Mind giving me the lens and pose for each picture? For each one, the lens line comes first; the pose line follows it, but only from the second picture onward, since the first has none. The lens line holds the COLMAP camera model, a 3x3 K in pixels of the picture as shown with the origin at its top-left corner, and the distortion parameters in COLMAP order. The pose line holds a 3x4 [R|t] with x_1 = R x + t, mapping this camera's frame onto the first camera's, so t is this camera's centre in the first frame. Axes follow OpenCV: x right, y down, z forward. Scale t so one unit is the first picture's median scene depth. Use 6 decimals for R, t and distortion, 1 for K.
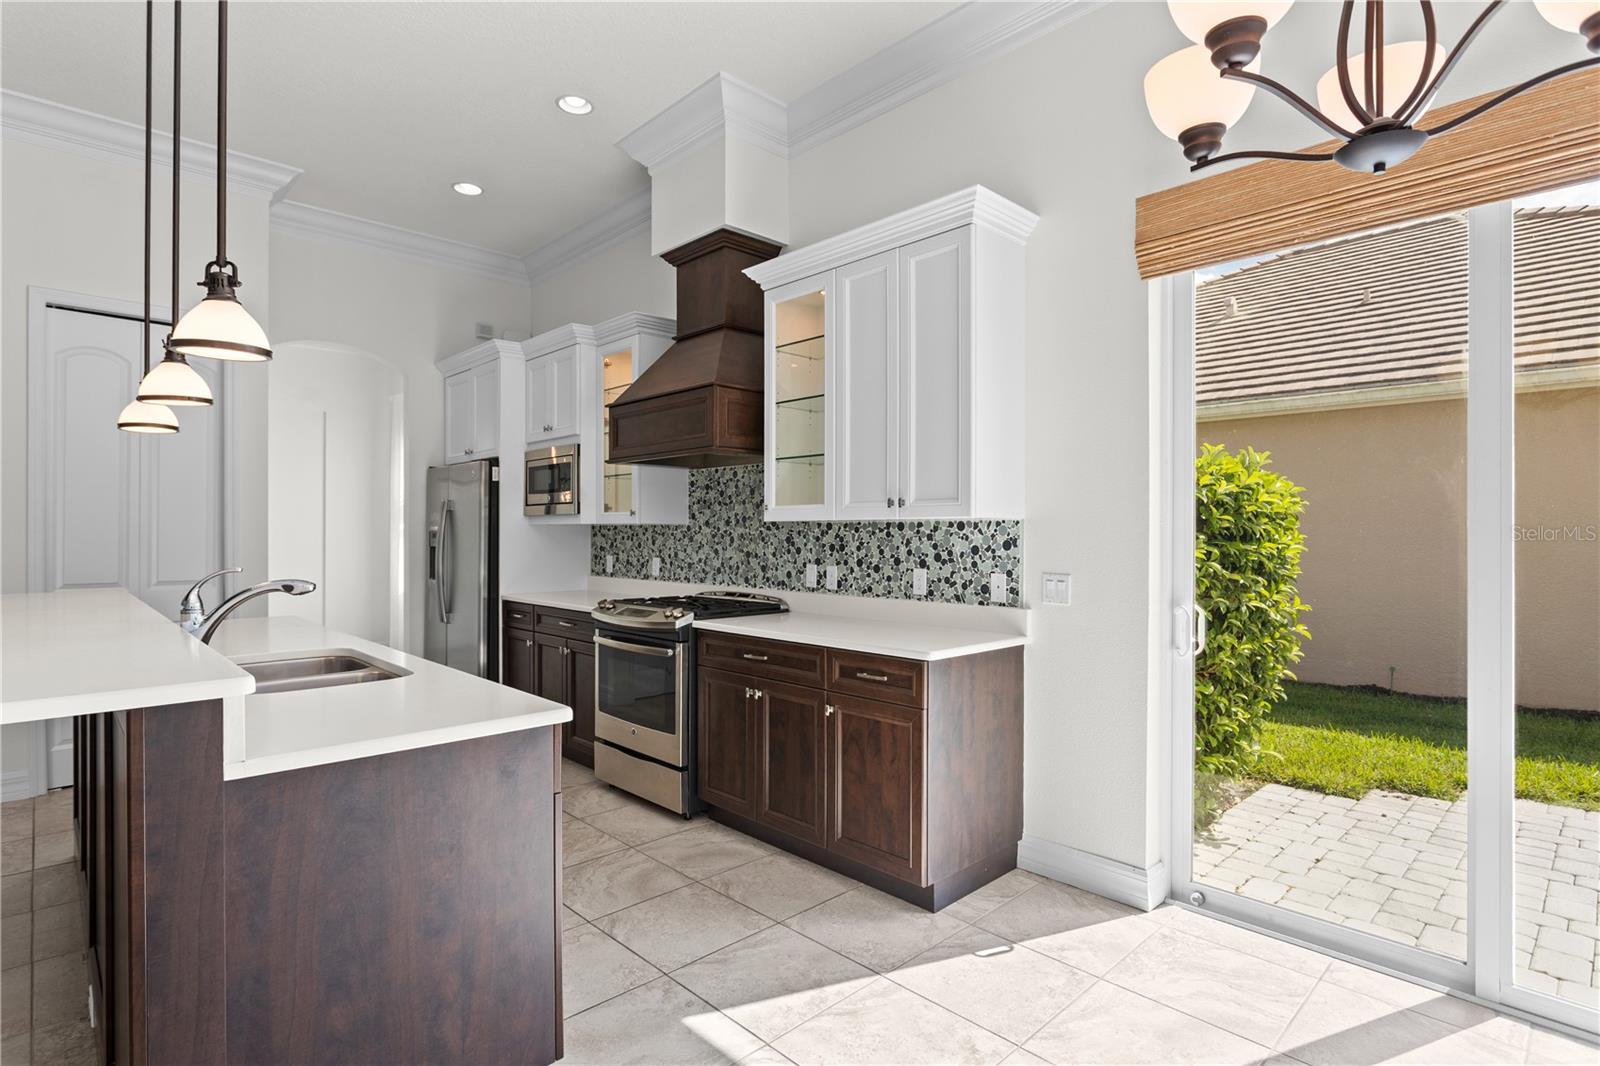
lens RADIAL K [[800.5, 0, 803.9], [0, 800.5, 535.8], [0, 0, 1]] dist [-0.014821, 0.008093]
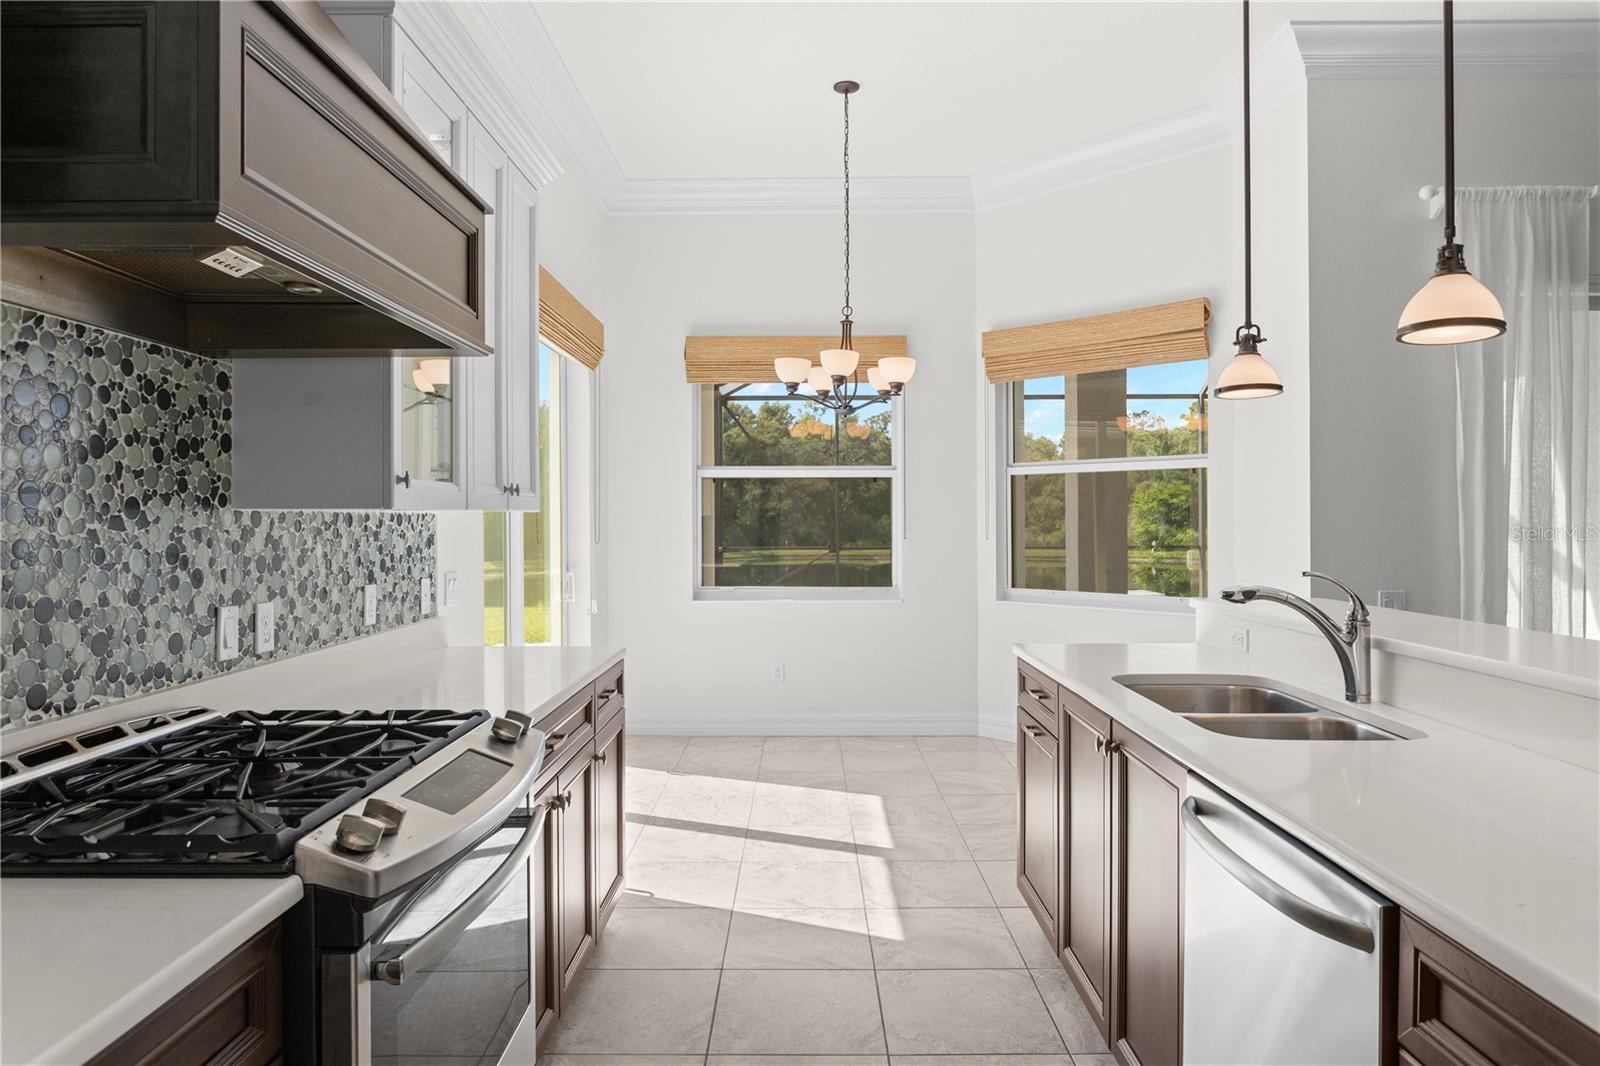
lens RADIAL K [[973.1, 0, 789.5], [0, 973.1, 516.7], [0, 0, 1]] dist [-0.015534, 0.009589]
pose [[-0.705738, 0.001944, 0.708470, -0.593517], [0.004520, 0.999988, 0.001758, -0.012774], [-0.708458, 0.004443, -0.705739, 1.193766]]
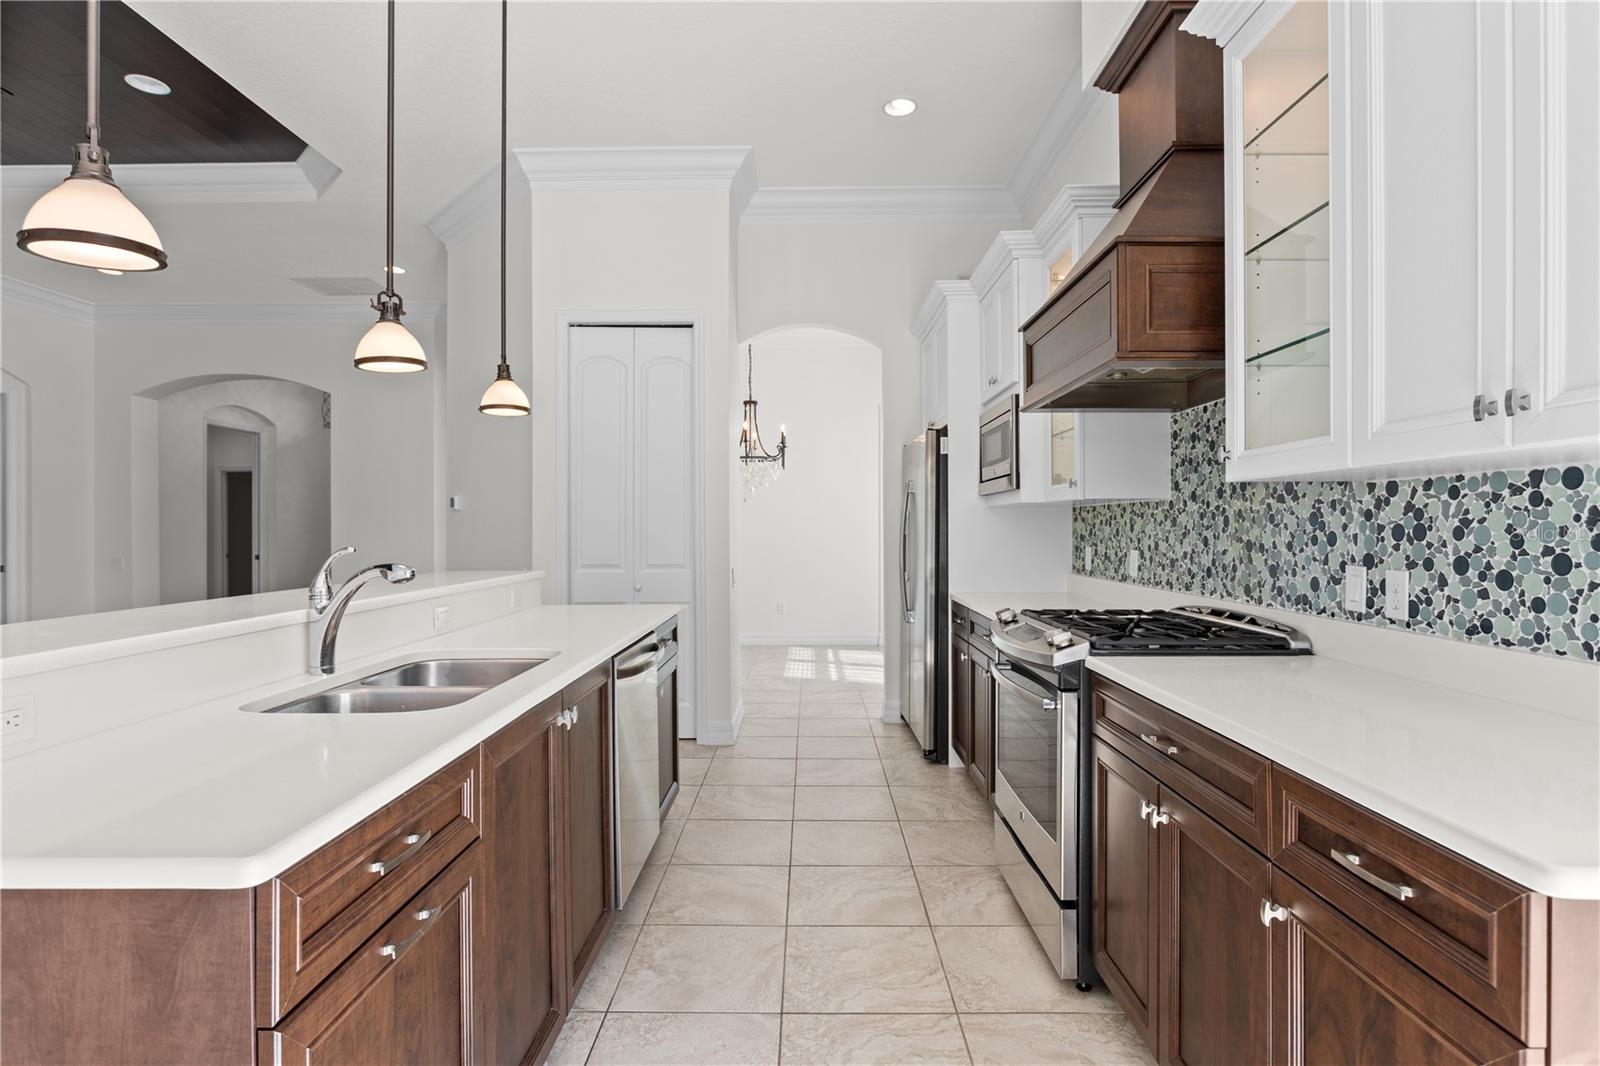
lens RADIAL K [[800.5, 0, 802.8], [0, 800.5, 527.6], [0, 0, 1]] dist [-0.014821, 0.008093]
pose [[0.713156, -0.004209, -0.700993, 0.116379], [0.001894, 0.999990, -0.004077, 0.013354], [0.701003, 0.001580, 0.713157, 0.413769]]
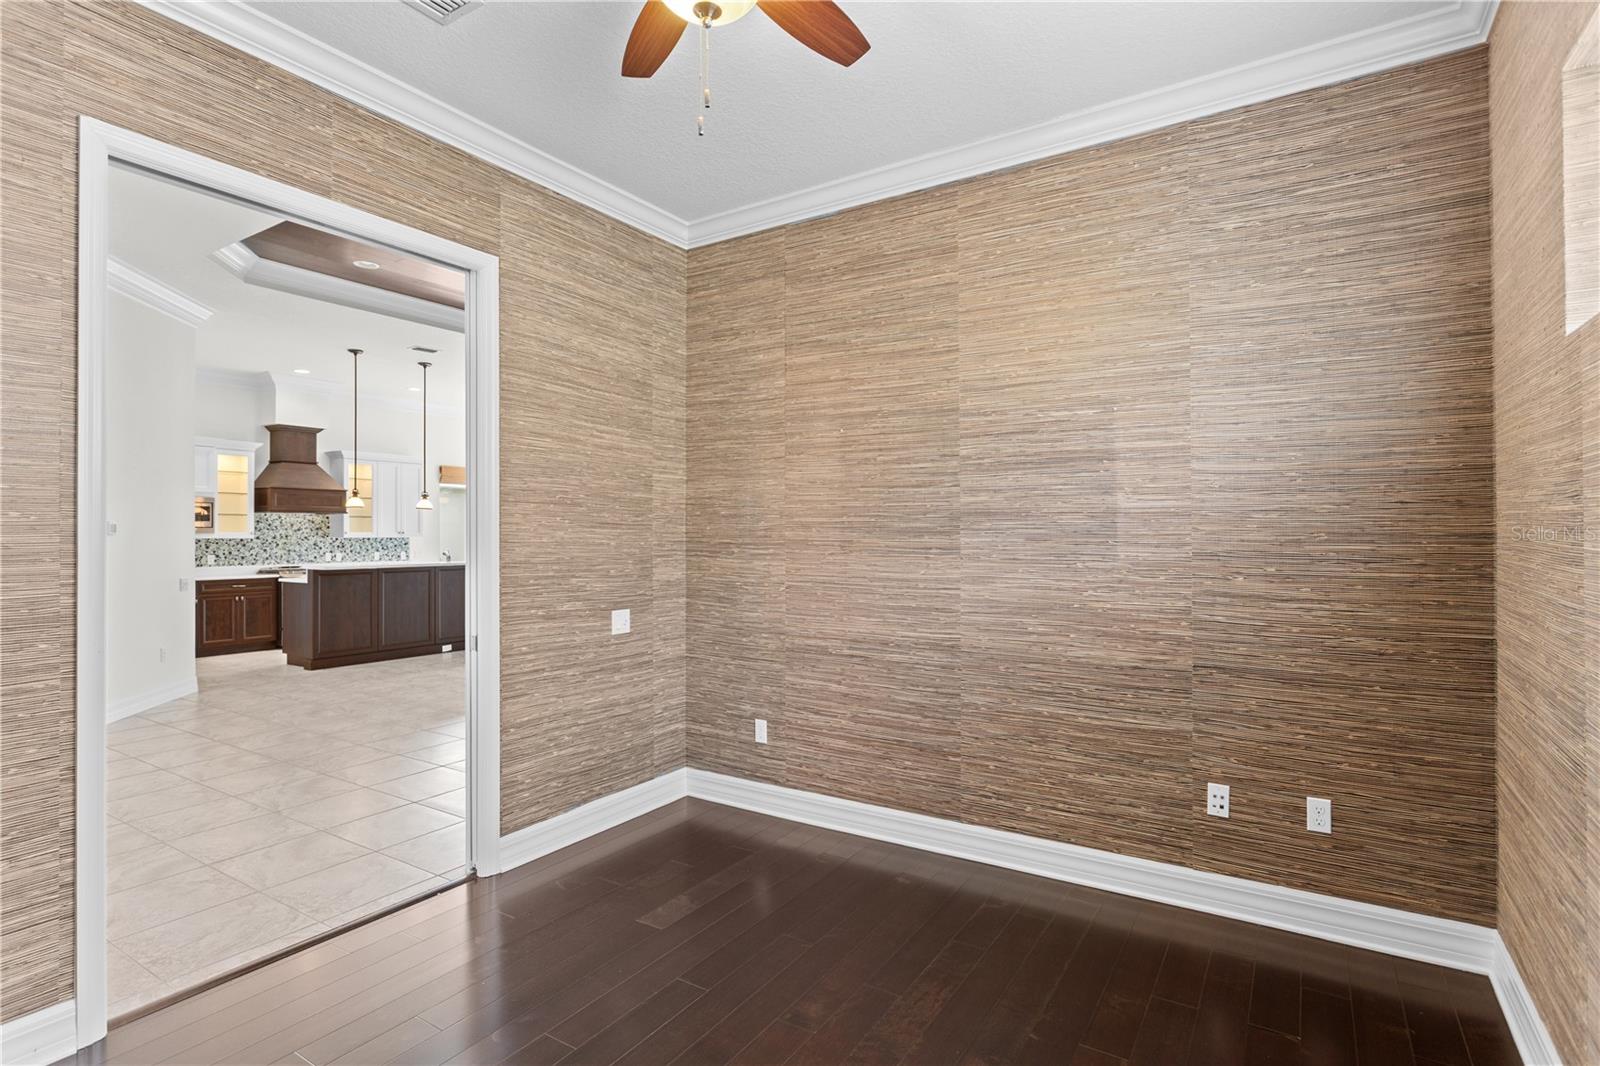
lens RADIAL K [[800.5, 0, 798.5], [0, 800.5, 533.8], [0, 0, 1]] dist [-0.014821, 0.008093]
pose [[-0.226025, 0.003827, 0.974114, -3.120769], [0.007665, 0.999968, -0.002150, -0.012236], [-0.974091, 0.006981, -0.226047, 0.048258]]
